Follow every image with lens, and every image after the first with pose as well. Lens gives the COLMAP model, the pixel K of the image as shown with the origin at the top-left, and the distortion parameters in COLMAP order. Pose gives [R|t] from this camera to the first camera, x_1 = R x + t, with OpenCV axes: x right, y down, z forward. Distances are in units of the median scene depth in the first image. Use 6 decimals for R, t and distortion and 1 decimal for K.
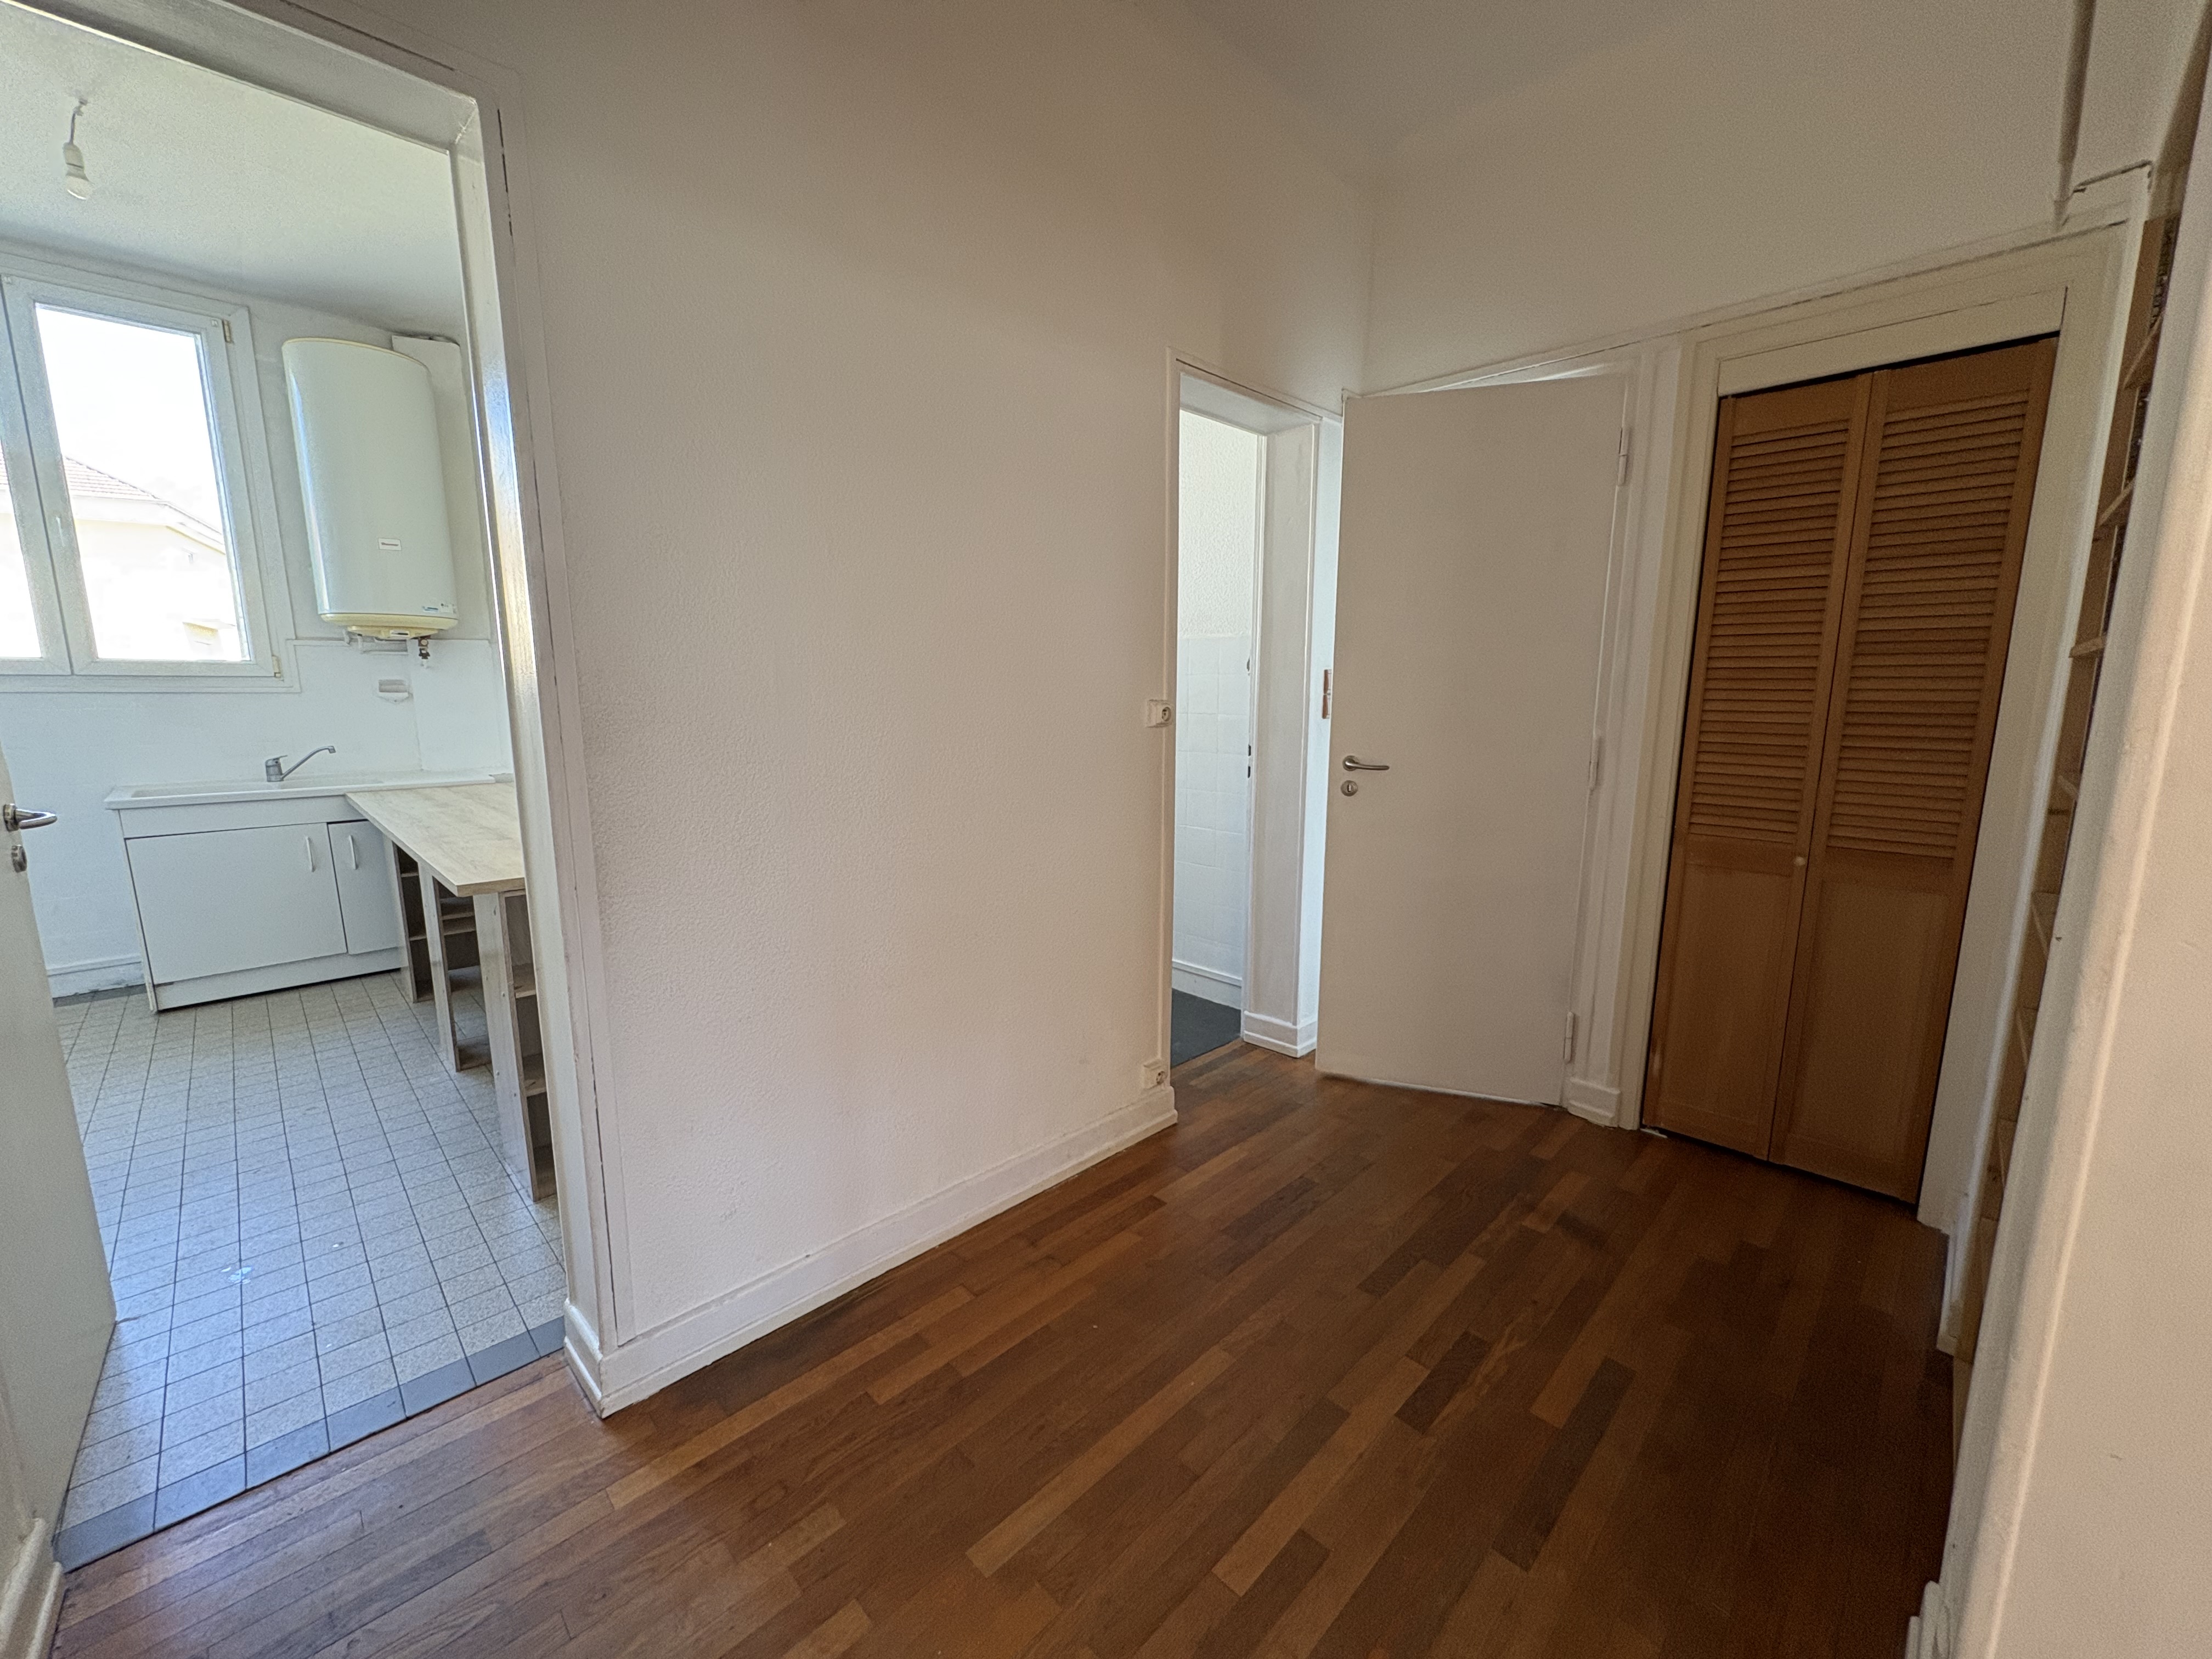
lens RADIAL K [[881.4, 0, 1112.0], [0, 881.4, 826.7], [0, 0, 1]] dist [-0.000775, 0.000509]
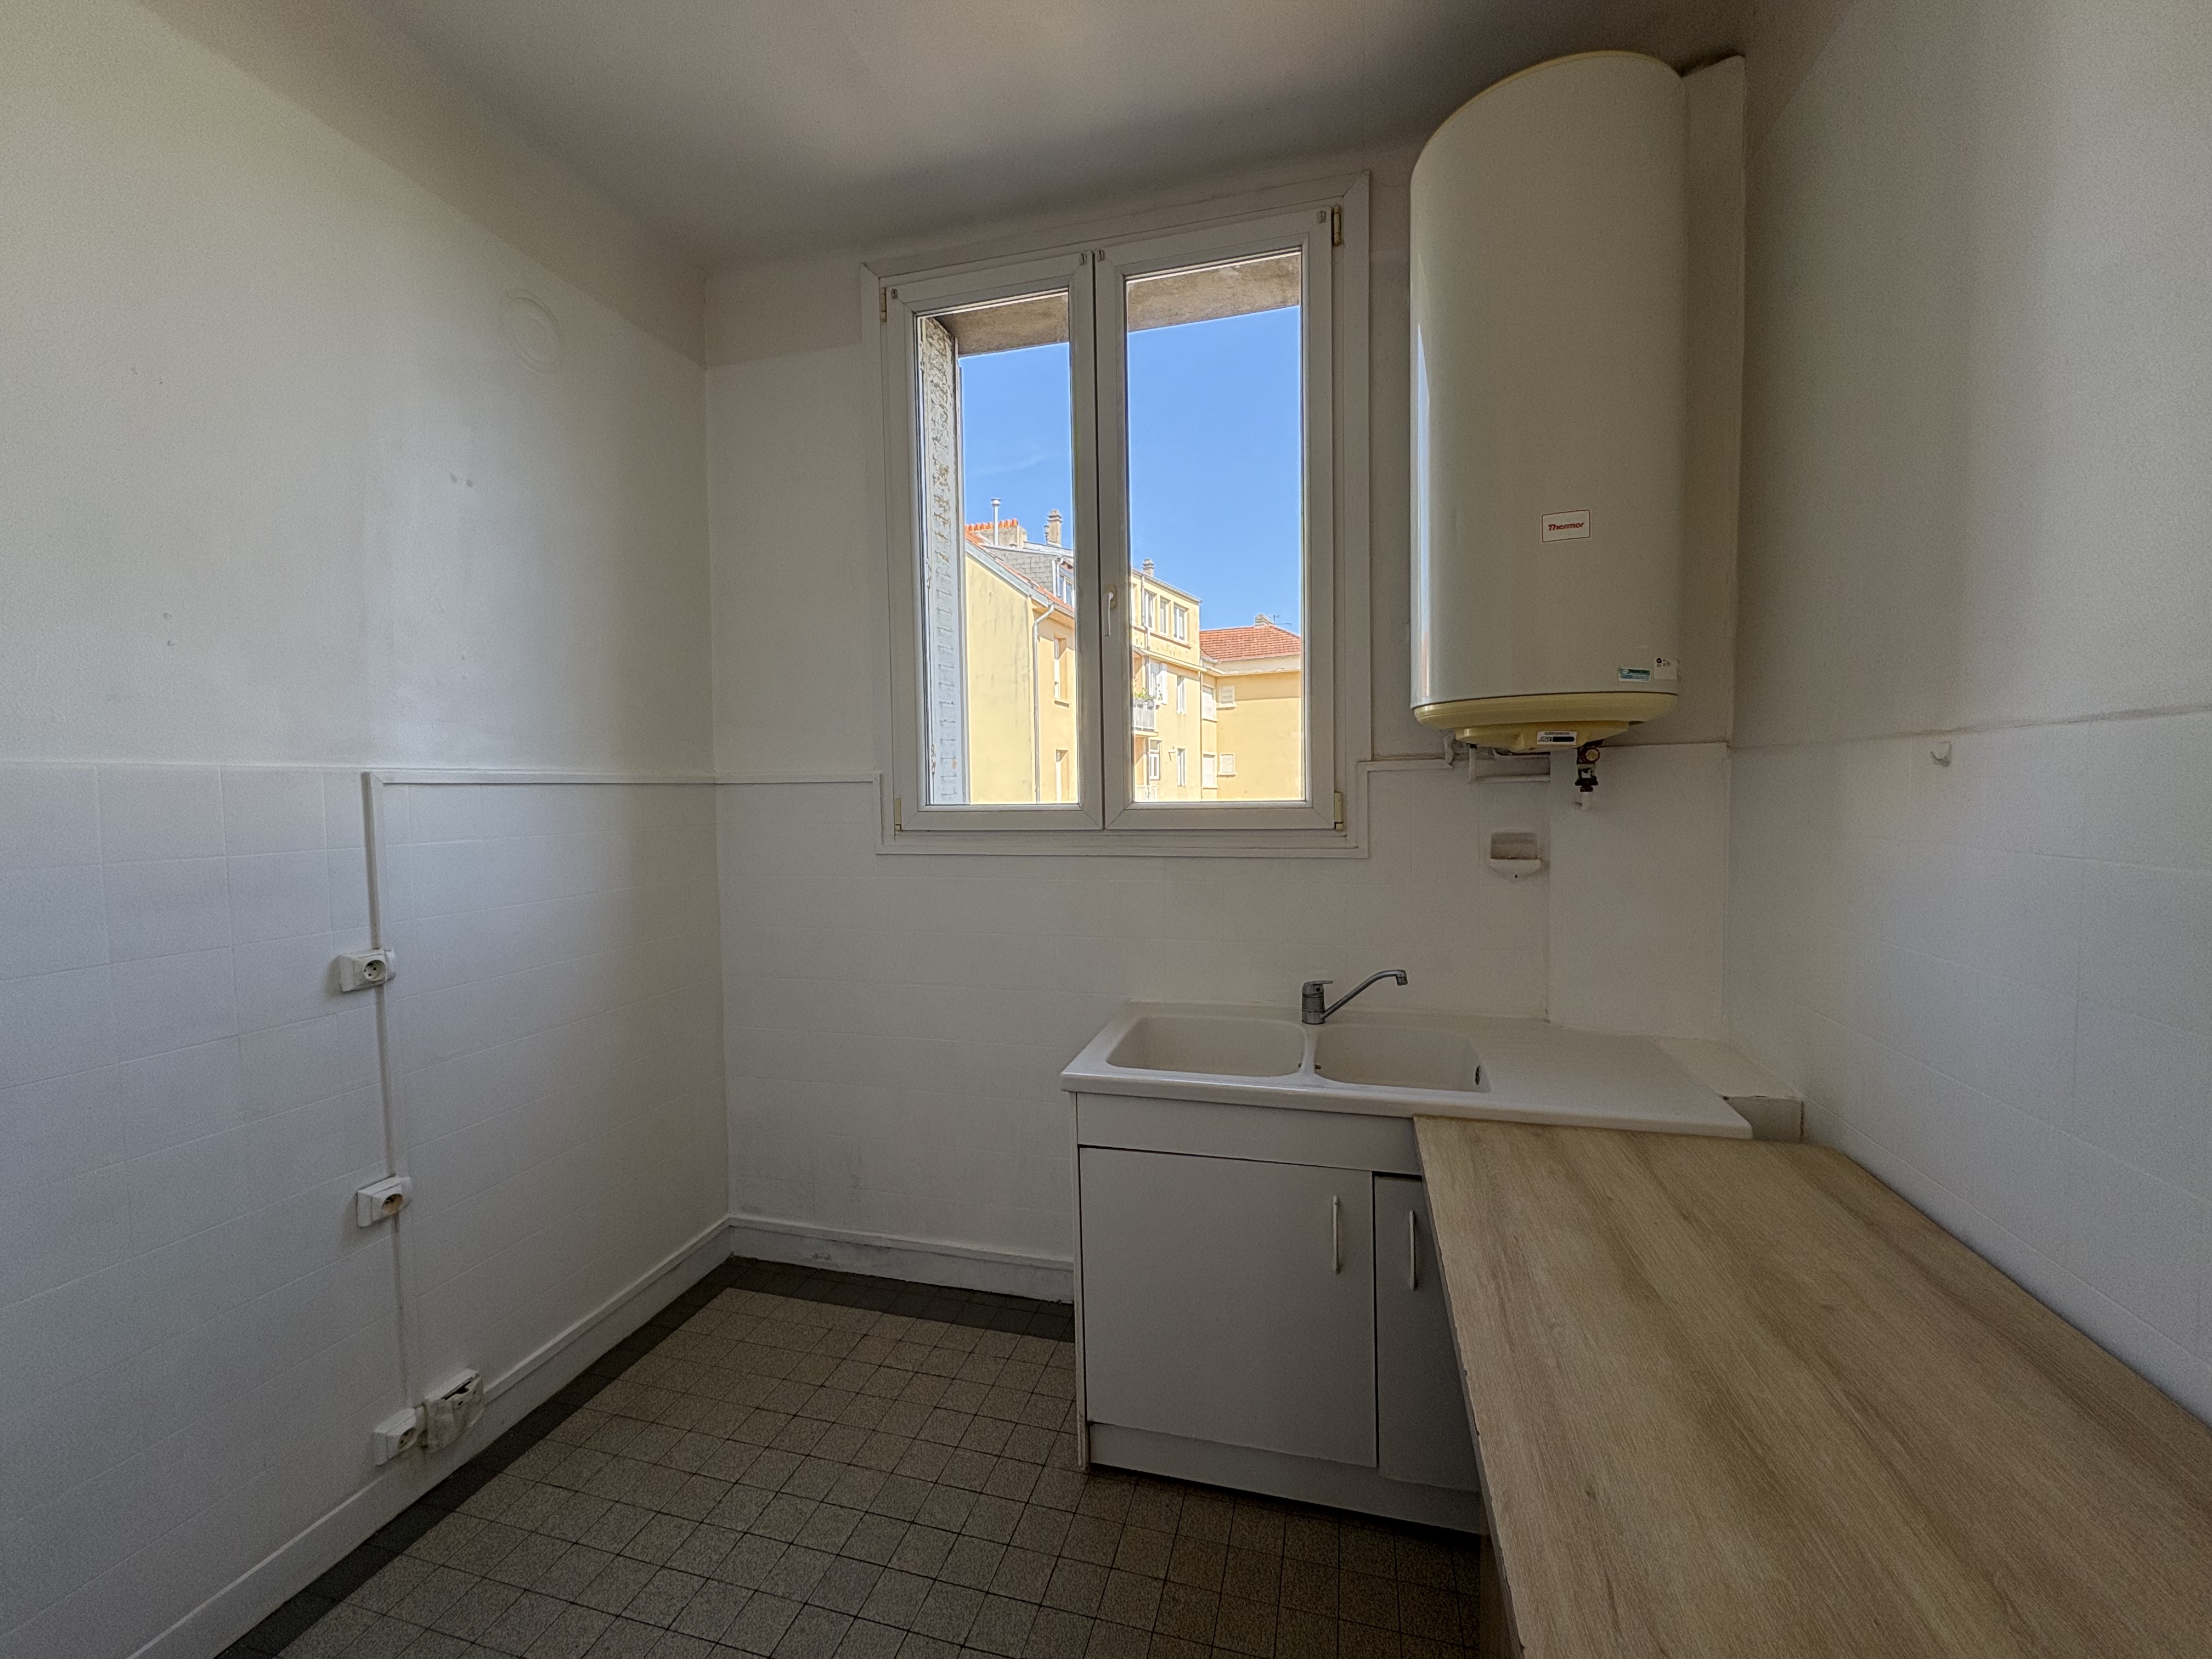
lens RADIAL K [[881.4, 0, 1112.0], [0, 881.4, 826.7], [0, 0, 1]] dist [-0.000775, 0.000509]
pose [[0.499684, 0.028402, -0.865742, -0.543134], [-0.121939, 0.991816, -0.037842, -0.133727], [0.857582, 0.124477, 0.499058, 0.605467]]
